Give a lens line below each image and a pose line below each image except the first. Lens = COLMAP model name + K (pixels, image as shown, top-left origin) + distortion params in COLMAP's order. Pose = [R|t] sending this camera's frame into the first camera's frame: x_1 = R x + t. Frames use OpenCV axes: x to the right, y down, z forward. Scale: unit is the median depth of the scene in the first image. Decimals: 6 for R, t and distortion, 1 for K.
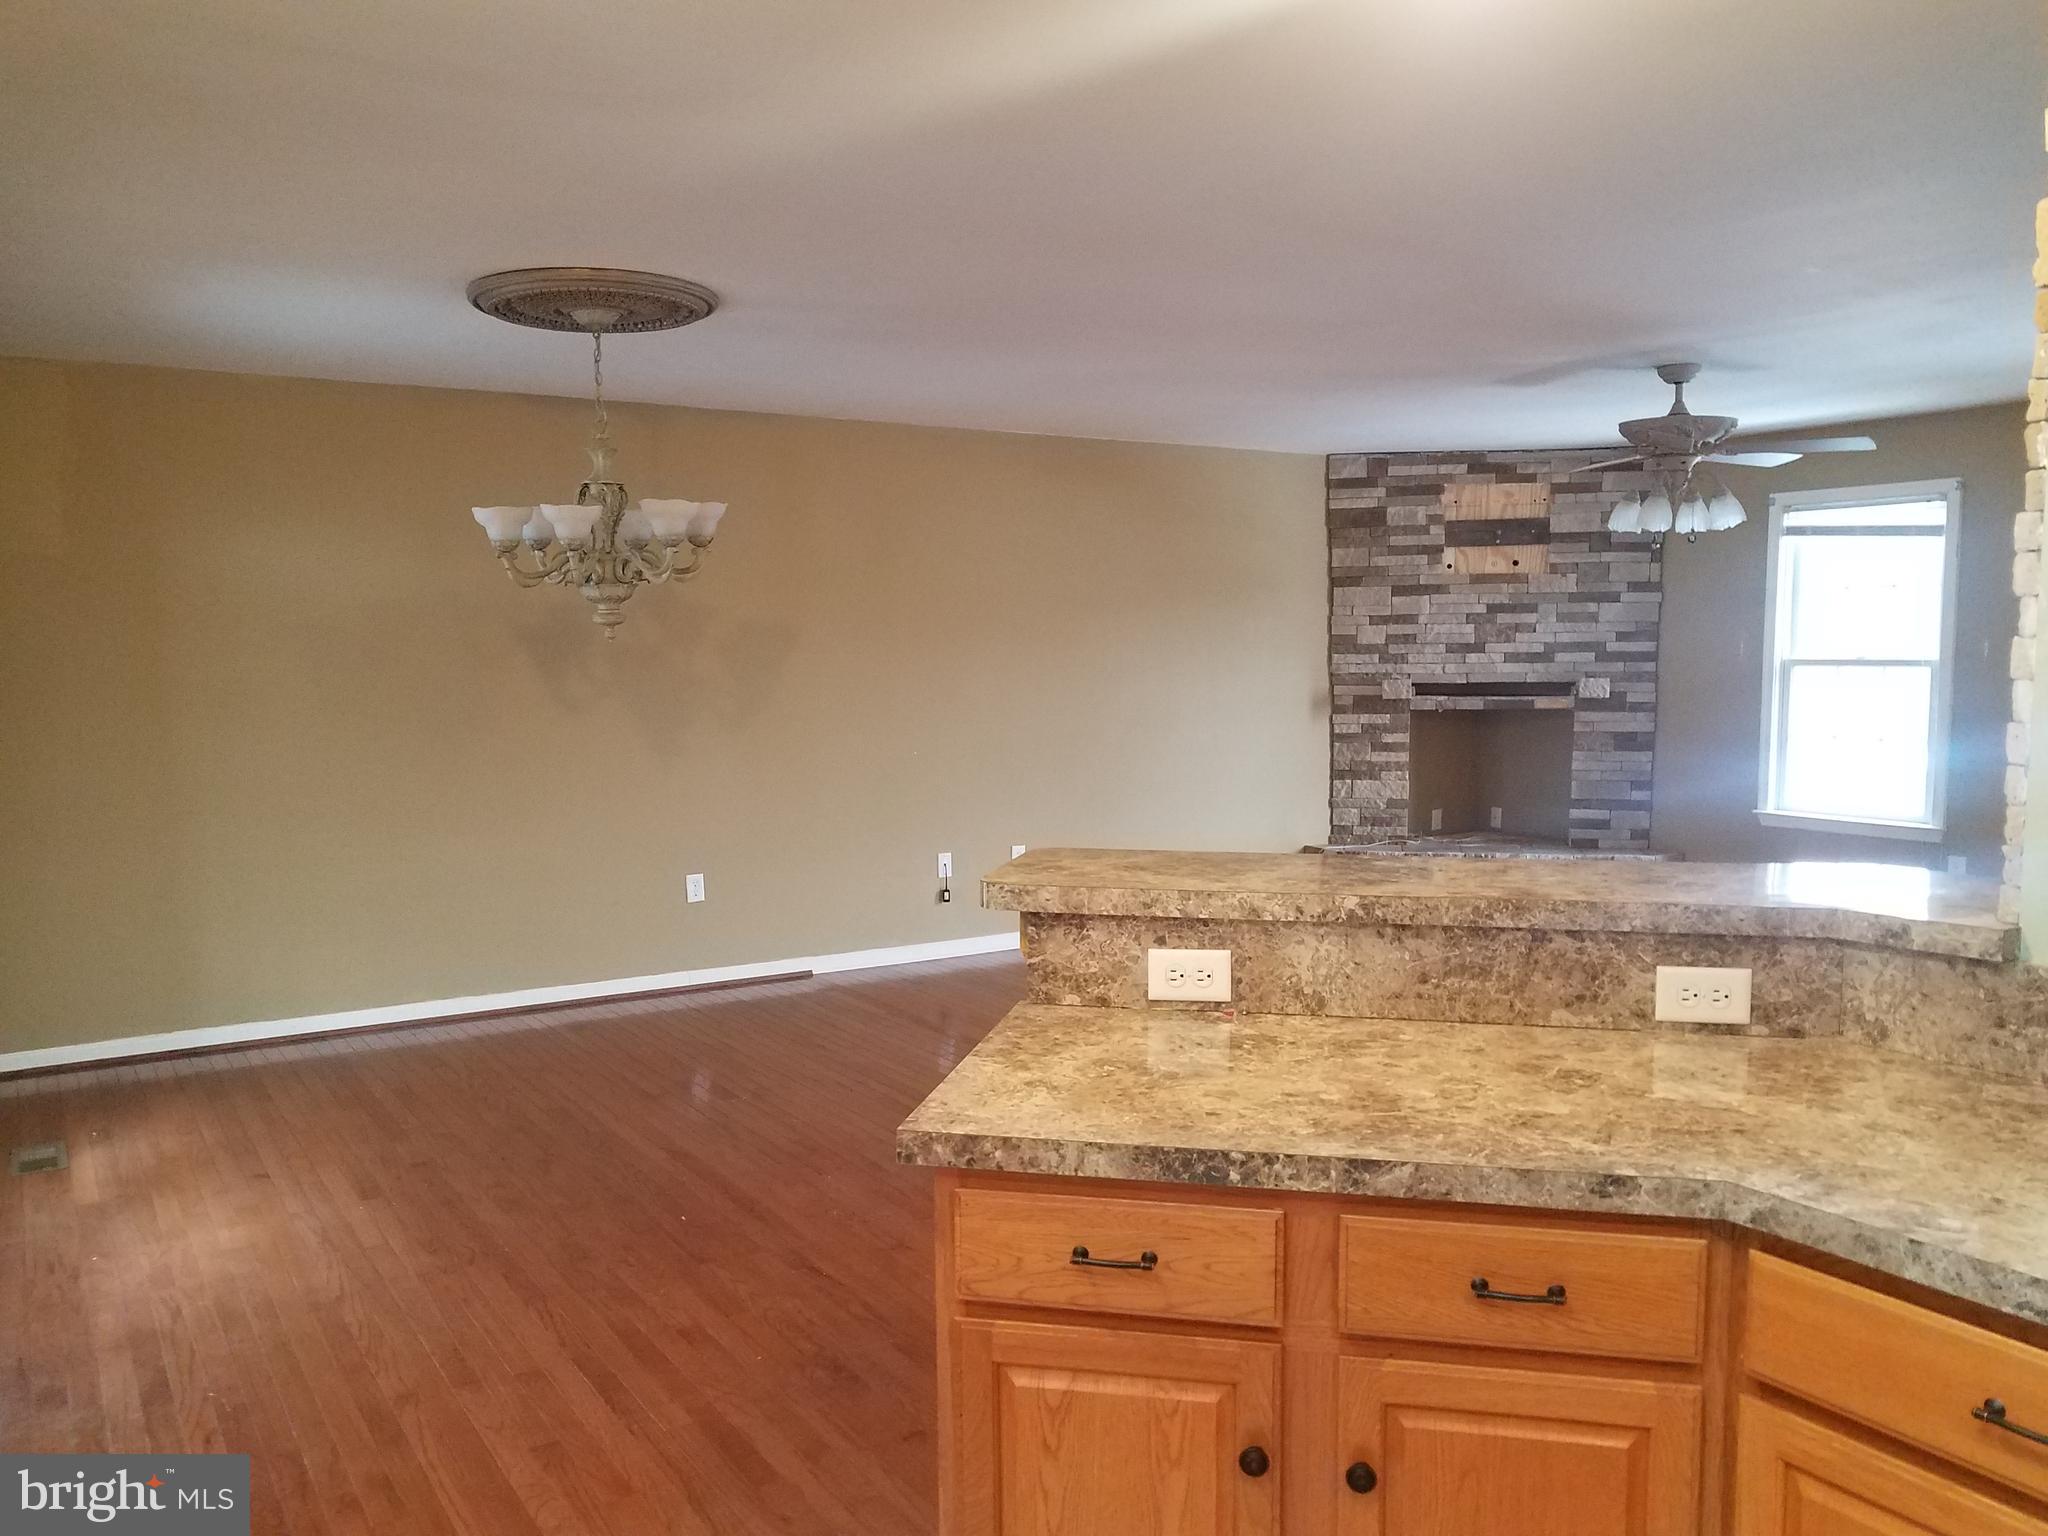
lens RADIAL K [[1599.5, 0, 1016.1], [0, 1599.5, 762.7], [0, 0, 1]] dist [-0.008608, -0.006313]
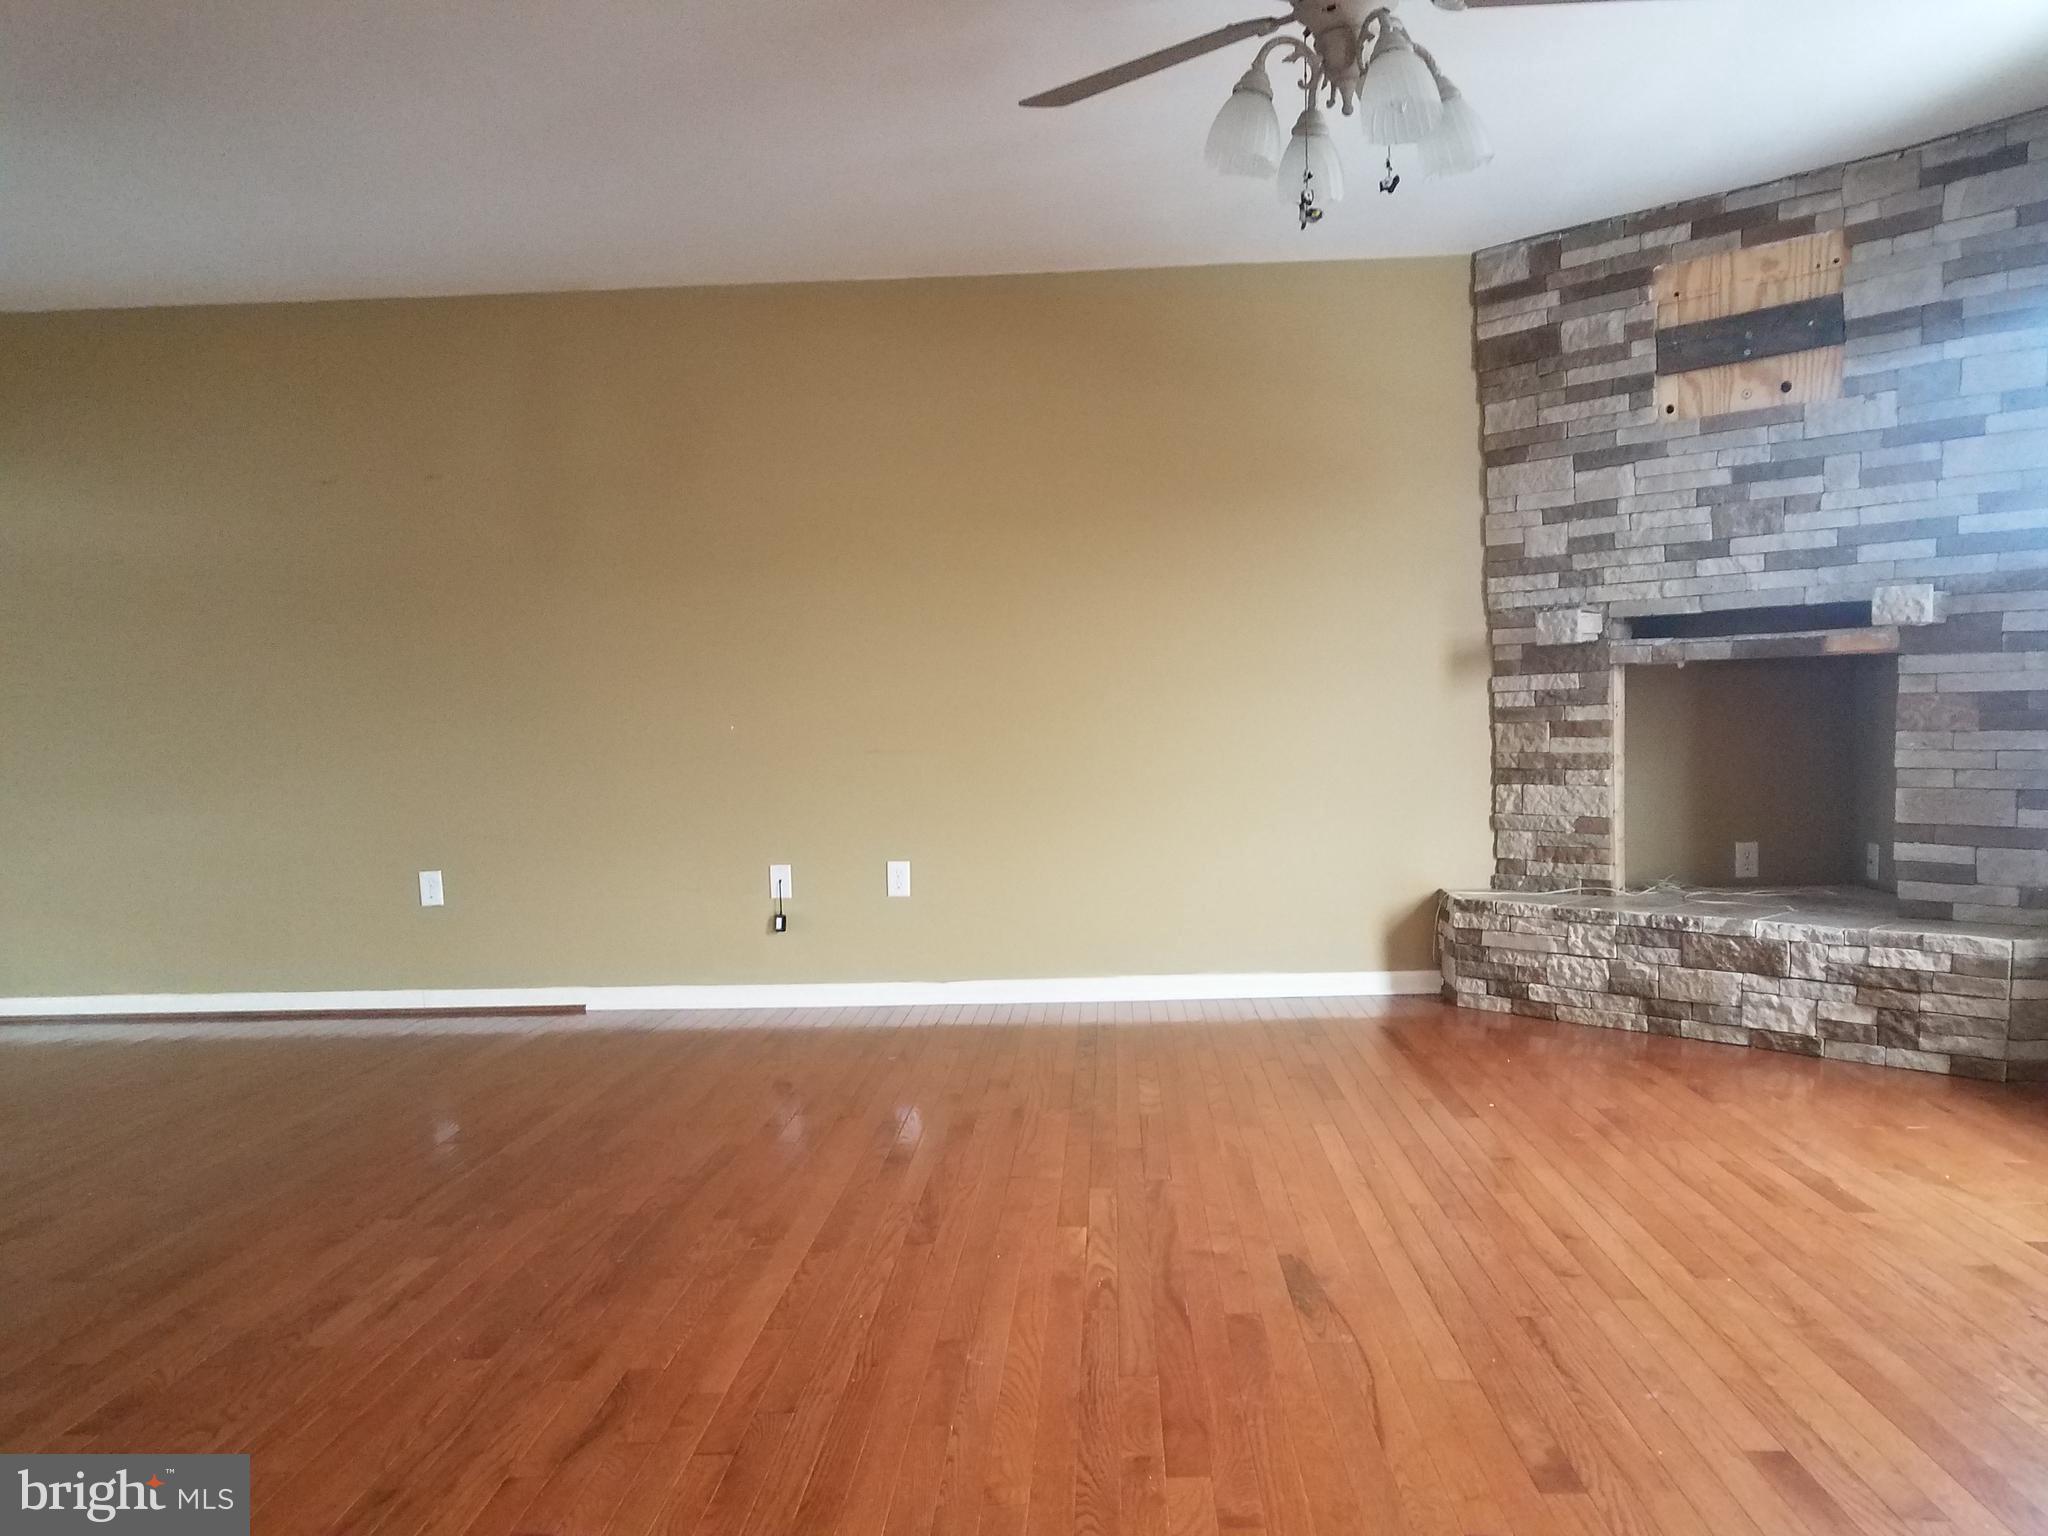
lens RADIAL K [[1599.5, 0, 1025.5], [0, 1599.5, 778.9], [0, 0, 1]] dist [-0.008608, -0.006313]
pose [[0.815867, 0.010452, -0.578145, 0.413806], [-0.021644, 0.999688, -0.012471, 0.020643], [0.577835, 0.022688, 0.815838, 0.406955]]
